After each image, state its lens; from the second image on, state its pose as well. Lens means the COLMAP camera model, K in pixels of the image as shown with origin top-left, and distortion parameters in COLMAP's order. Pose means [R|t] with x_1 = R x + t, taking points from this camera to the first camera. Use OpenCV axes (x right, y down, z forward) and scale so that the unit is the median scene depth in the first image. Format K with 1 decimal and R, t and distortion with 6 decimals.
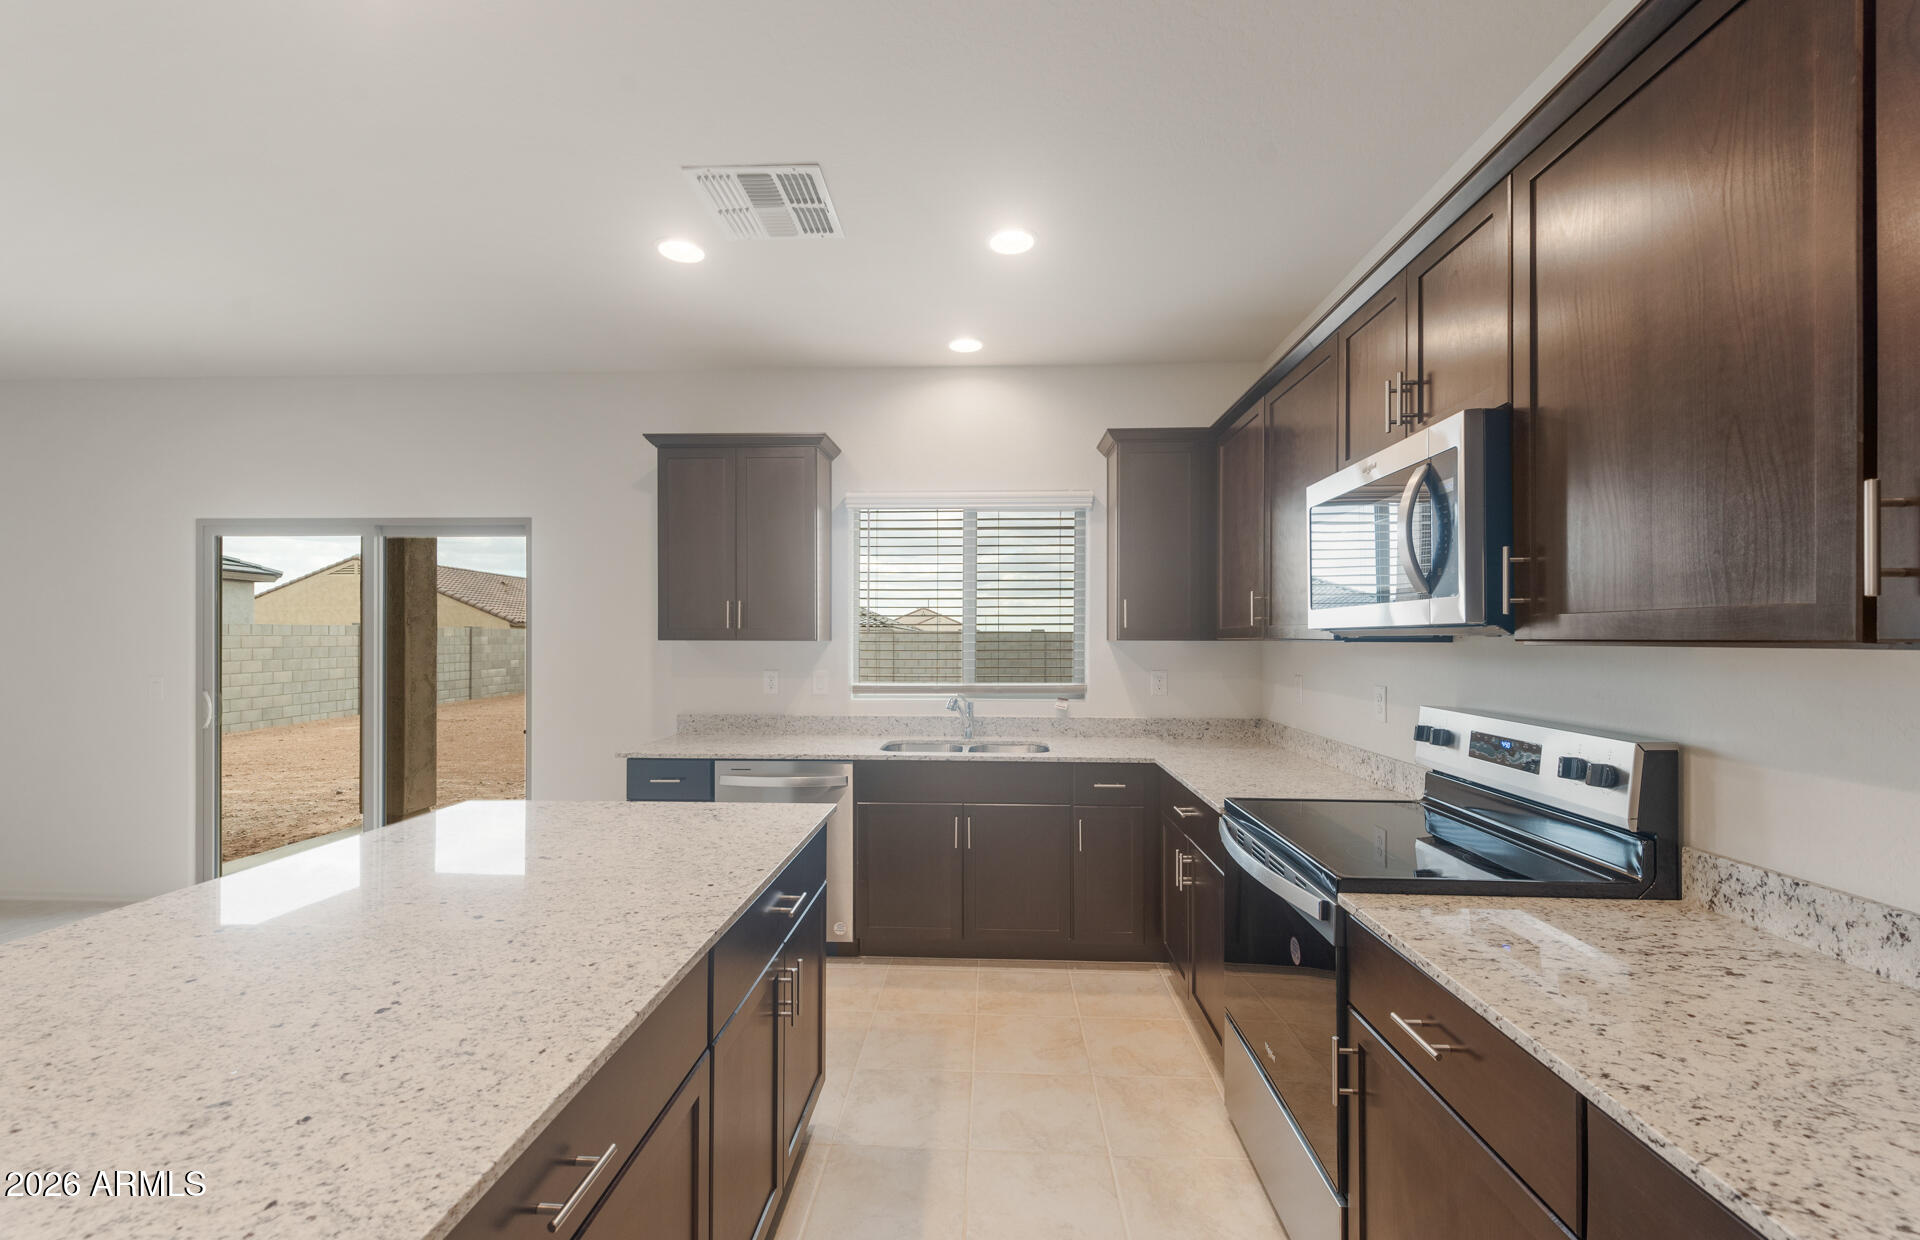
lens RADIAL K [[756.0, 0, 958.7], [0, 756.0, 620.5], [0, 0, 1]] dist [-0.001305, -0.000108]
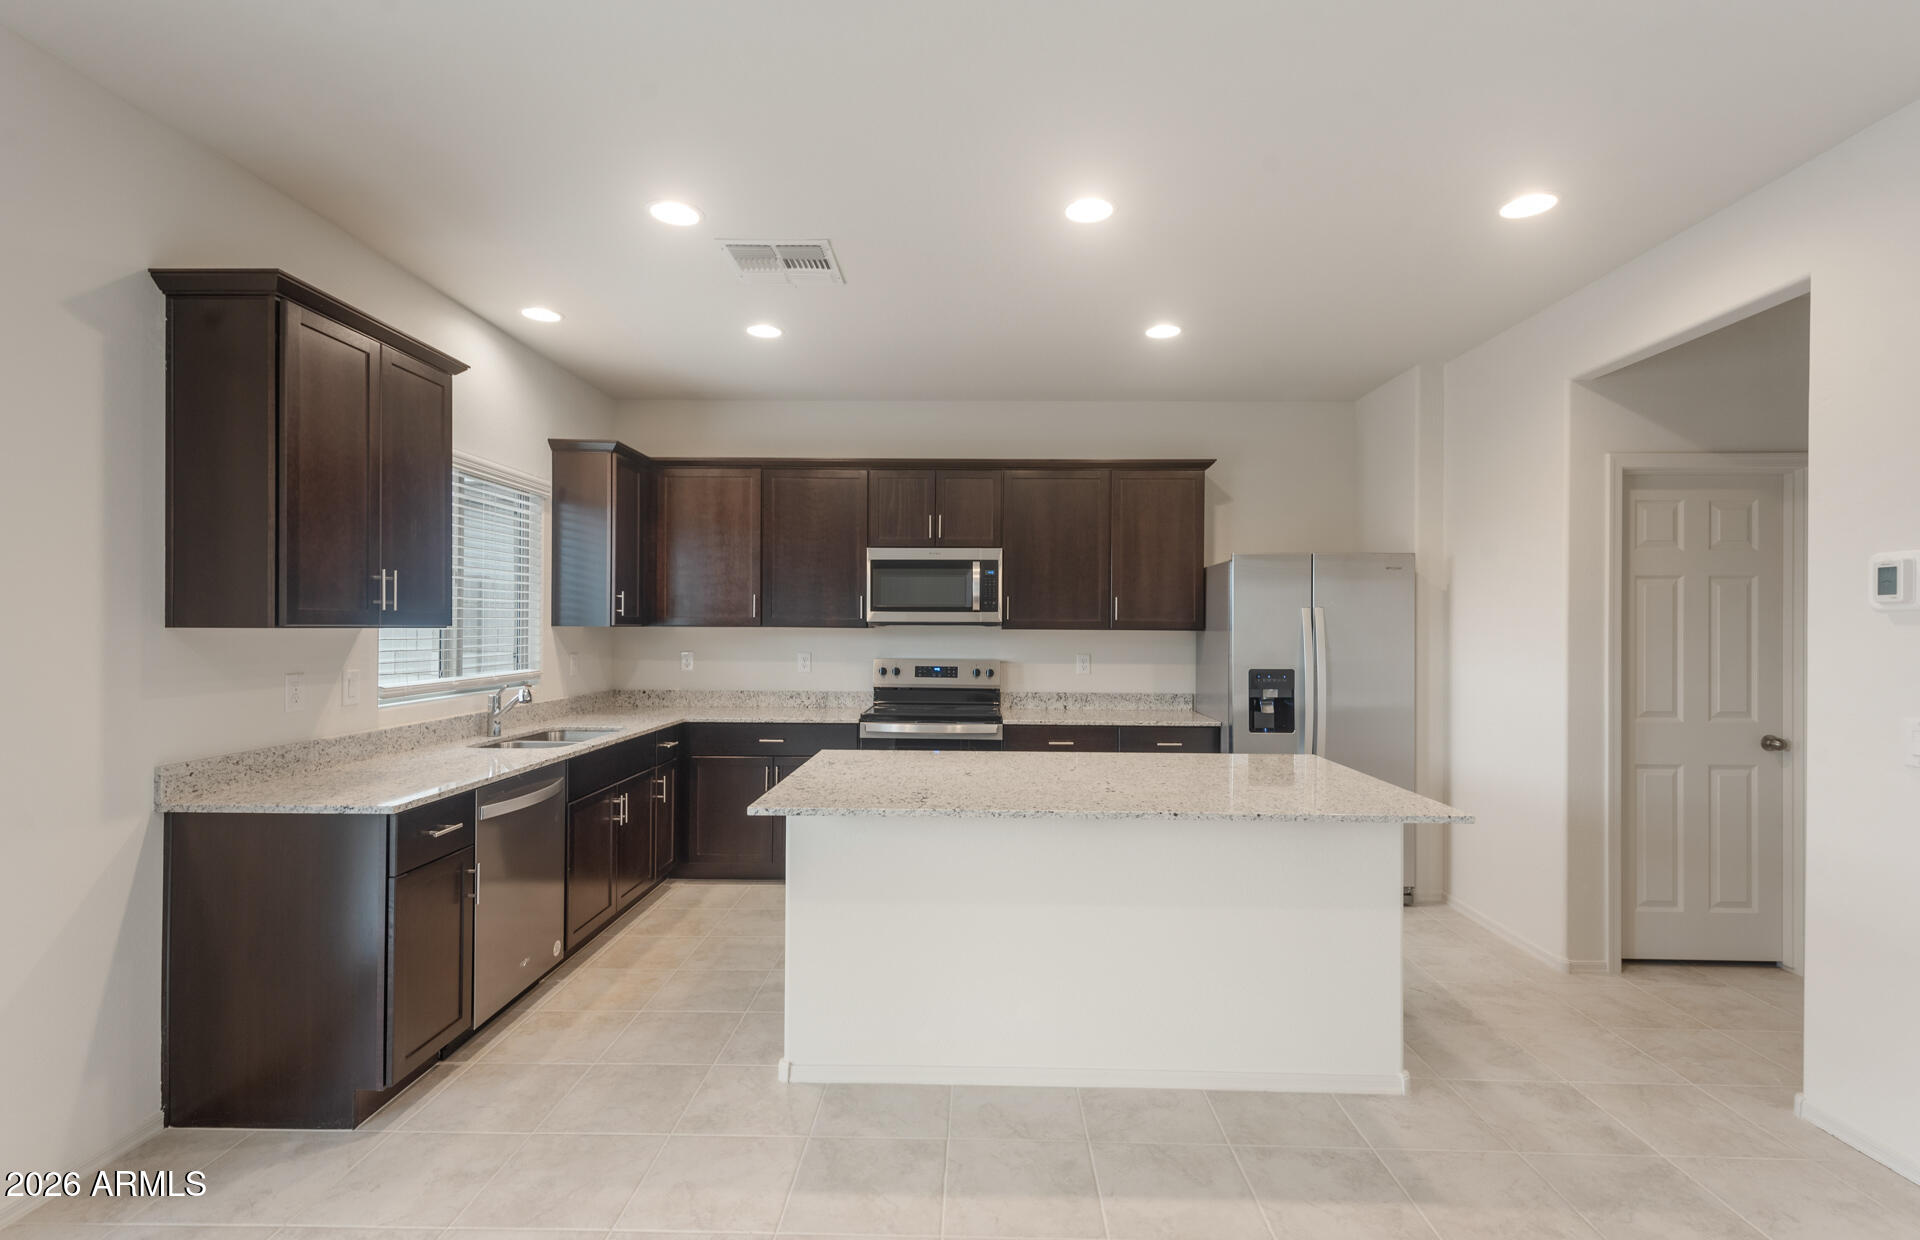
lens RADIAL K [[889.8, 0, 960.8], [0, 889.8, 623.8], [0, 0, 1]] dist [0.001091, 0.000025]
pose [[-0.033757, -0.000937, 0.999430, -1.304802], [-0.034066, 0.999420, -0.000213, 0.007565], [-0.998849, -0.034053, -0.033769, 0.608760]]
